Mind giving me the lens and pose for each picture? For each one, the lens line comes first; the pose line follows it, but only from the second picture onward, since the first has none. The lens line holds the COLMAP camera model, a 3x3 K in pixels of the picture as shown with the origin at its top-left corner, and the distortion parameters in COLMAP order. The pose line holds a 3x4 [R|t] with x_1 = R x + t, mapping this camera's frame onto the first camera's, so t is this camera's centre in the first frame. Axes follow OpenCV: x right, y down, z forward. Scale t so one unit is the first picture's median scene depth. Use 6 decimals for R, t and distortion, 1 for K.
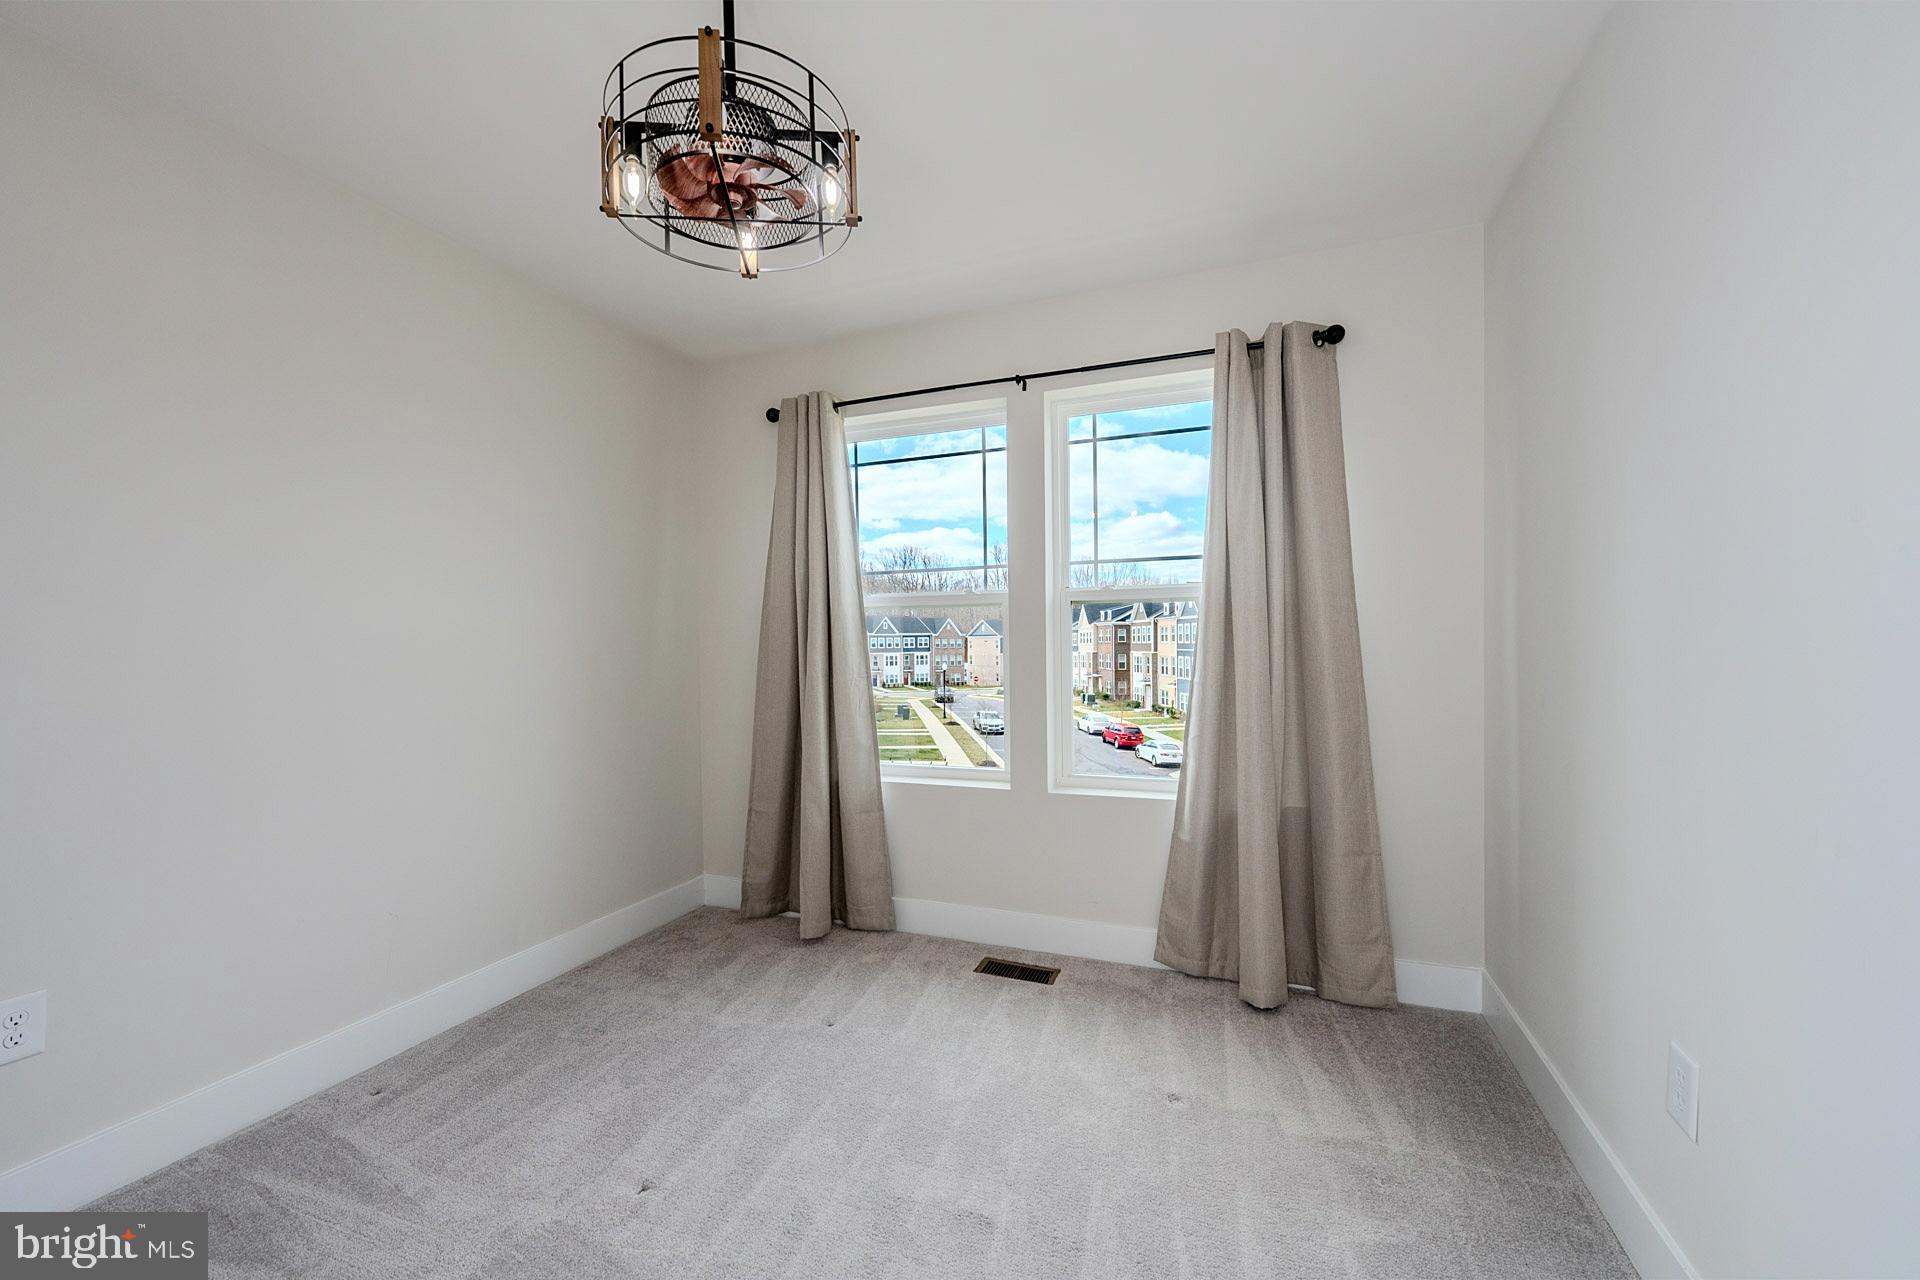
lens RADIAL K [[763.9, 0, 964.4], [0, 763.9, 630.5], [0, 0, 1]] dist [-0.000944, 0.000158]
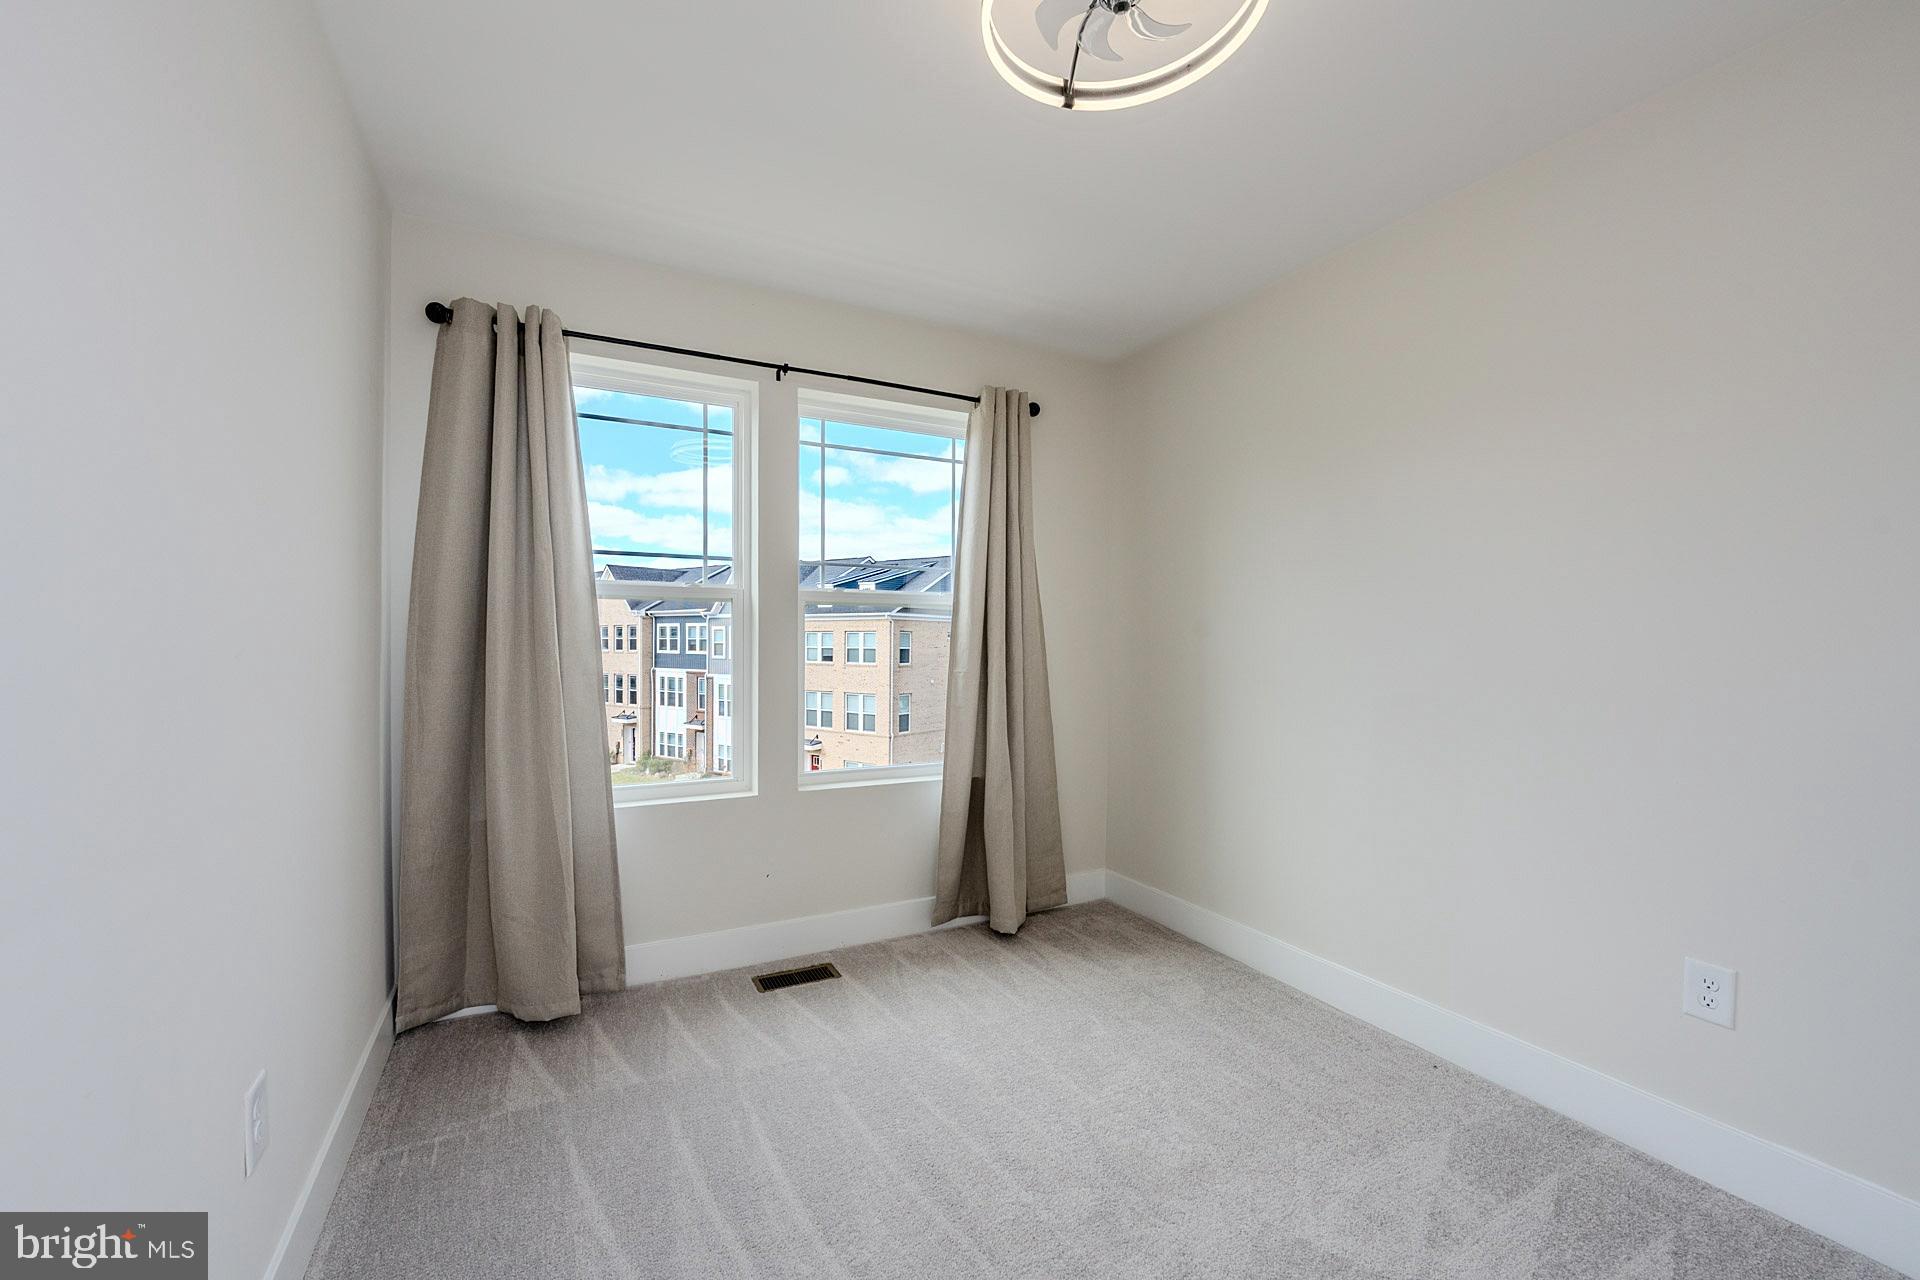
lens RADIAL K [[763.9, 0, 967.3], [0, 763.9, 627.9], [0, 0, 1]] dist [-0.000944, 0.000158]
pose [[0.667670, 0.018107, 0.744238, -0.480233], [-0.012894, 0.999835, -0.012758, 0.009109], [-0.744346, -0.001078, 0.667793, 0.175906]]
